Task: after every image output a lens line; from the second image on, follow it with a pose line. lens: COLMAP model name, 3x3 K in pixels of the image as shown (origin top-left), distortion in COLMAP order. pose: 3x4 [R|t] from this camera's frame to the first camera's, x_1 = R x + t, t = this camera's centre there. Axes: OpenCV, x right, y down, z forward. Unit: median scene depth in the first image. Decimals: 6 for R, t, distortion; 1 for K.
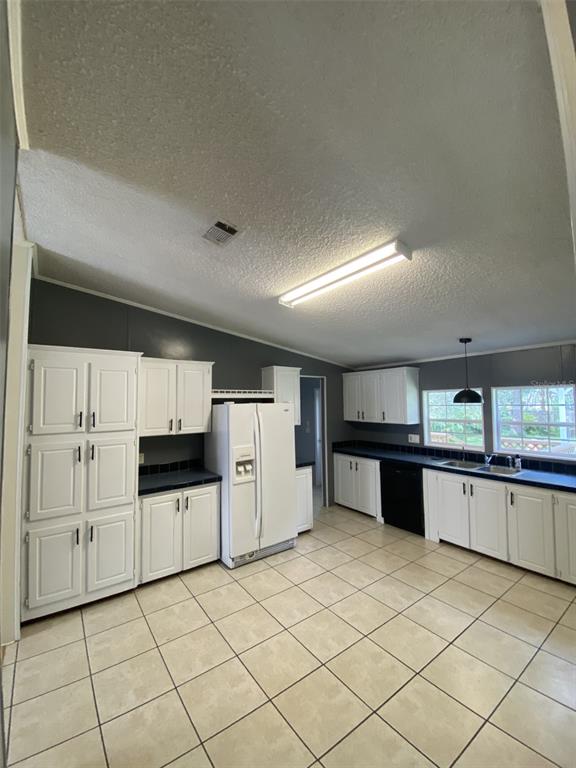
lens RADIAL K [[313.5, 0, 288.0], [0, 313.5, 384.0], [0, 0, 1]] dist [0.032701, -0.033923]
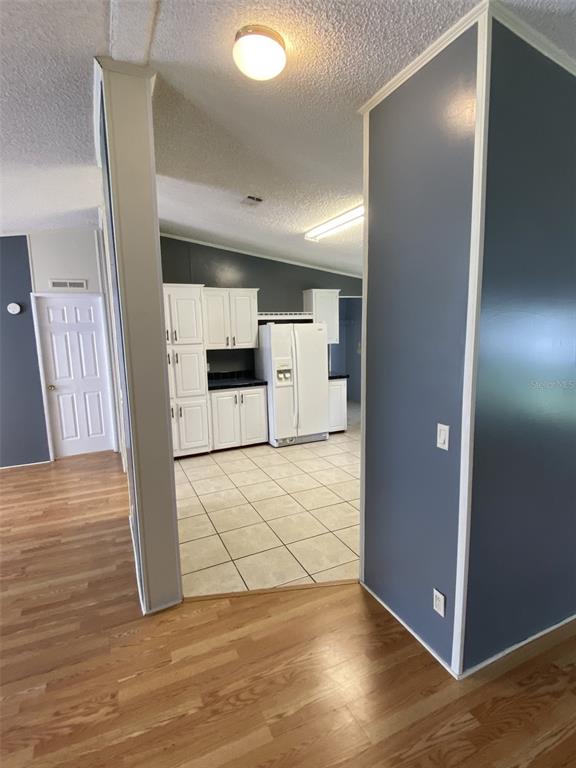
lens RADIAL K [[394.2, 0, 288.0], [0, 394.2, 384.0], [0, 0, 1]] dist [0.145761, -0.000048]
pose [[0.979407, 0.018400, -0.201056, 0.196890], [0.023527, 0.978653, 0.204169, -0.023444], [0.200520, -0.204695, 0.958067, -0.530916]]
